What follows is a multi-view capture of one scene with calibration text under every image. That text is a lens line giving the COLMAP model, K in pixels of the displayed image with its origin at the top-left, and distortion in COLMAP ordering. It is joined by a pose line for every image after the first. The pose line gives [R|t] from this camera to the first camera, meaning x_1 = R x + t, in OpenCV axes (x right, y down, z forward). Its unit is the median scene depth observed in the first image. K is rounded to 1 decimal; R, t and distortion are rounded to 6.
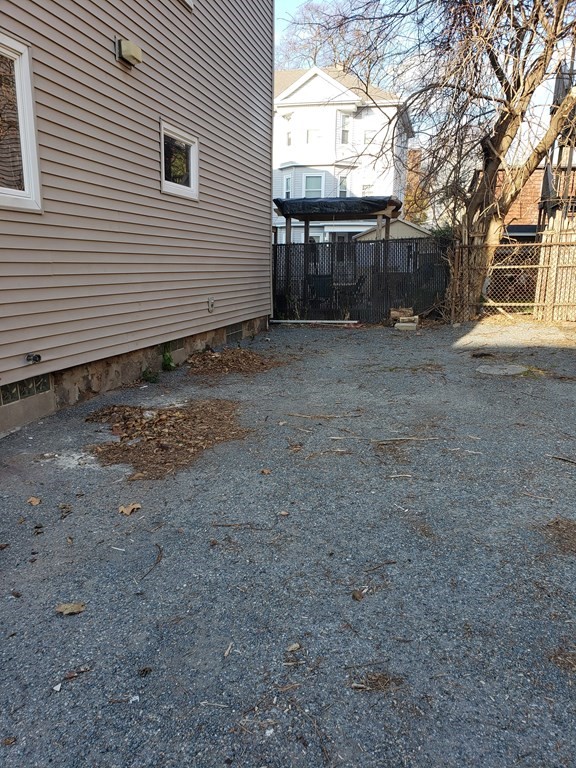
lens RADIAL K [[592.9, 0, 283.2], [0, 592.9, 387.8], [0, 0, 1]] dist [0.040125, -0.015488]
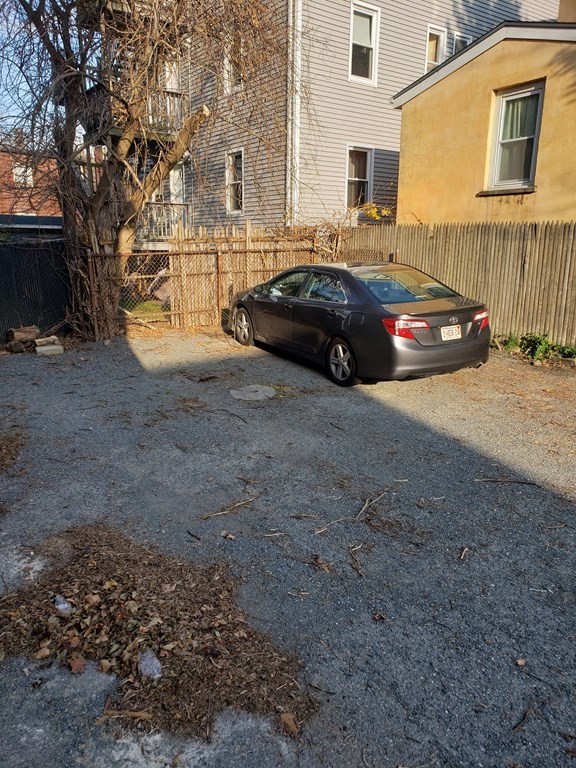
lens RADIAL K [[592.9, 0, 285.9], [0, 592.9, 381.4], [0, 0, 1]] dist [0.040125, -0.015488]
pose [[0.650664, -0.178960, 0.737977, -0.457861], [0.164620, 0.981964, 0.092984, -0.182498], [-0.741307, 0.060984, 0.668390, 0.404659]]
